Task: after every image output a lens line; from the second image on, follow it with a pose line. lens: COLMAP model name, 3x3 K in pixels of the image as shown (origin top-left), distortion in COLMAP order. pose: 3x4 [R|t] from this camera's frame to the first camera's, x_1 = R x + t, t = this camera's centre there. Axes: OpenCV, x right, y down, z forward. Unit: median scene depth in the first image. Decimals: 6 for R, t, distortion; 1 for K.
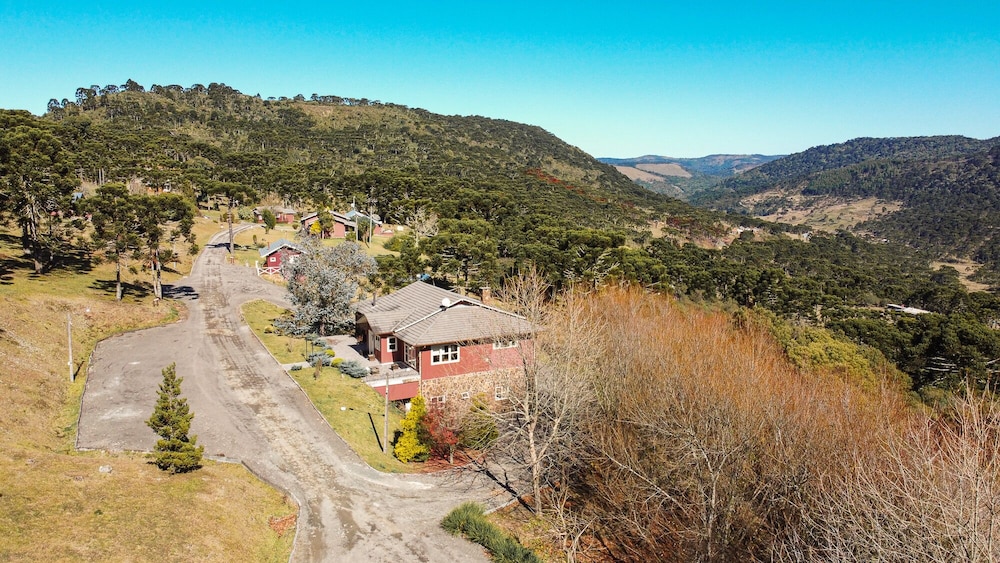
lens RADIAL K [[757.8, 0, 500.4], [0, 757.8, 271.4], [0, 0, 1]] dist [0.007943, -0.009027]
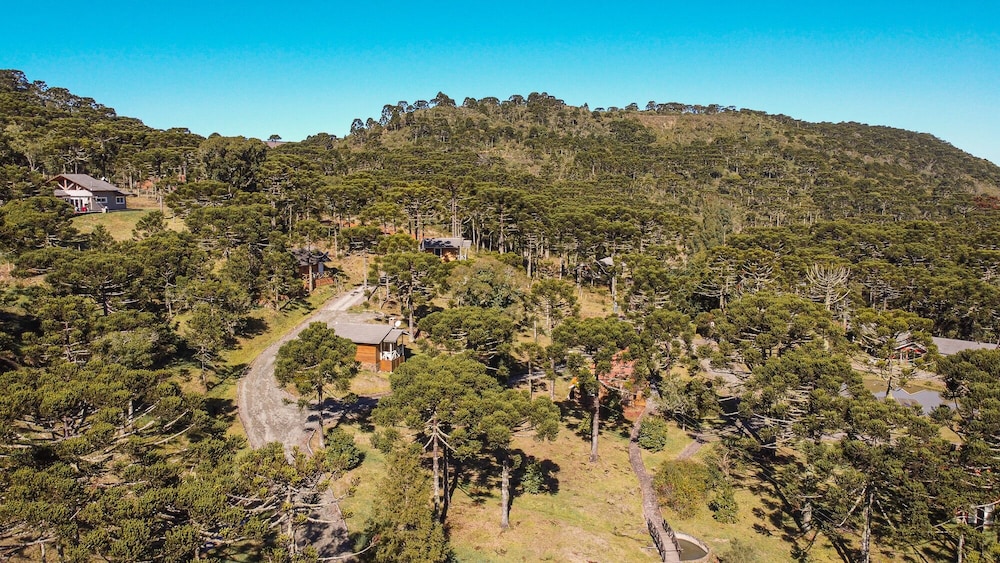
lens RADIAL K [[763.5, 0, 499.8], [0, 763.5, 271.7], [0, 0, 1]] dist [0.004348, -0.004363]
pose [[0.922232, 0.037472, -0.384817, -0.075374], [-0.044830, 0.998943, -0.010164, -0.038974], [0.384030, 0.026625, 0.922937, 0.197489]]
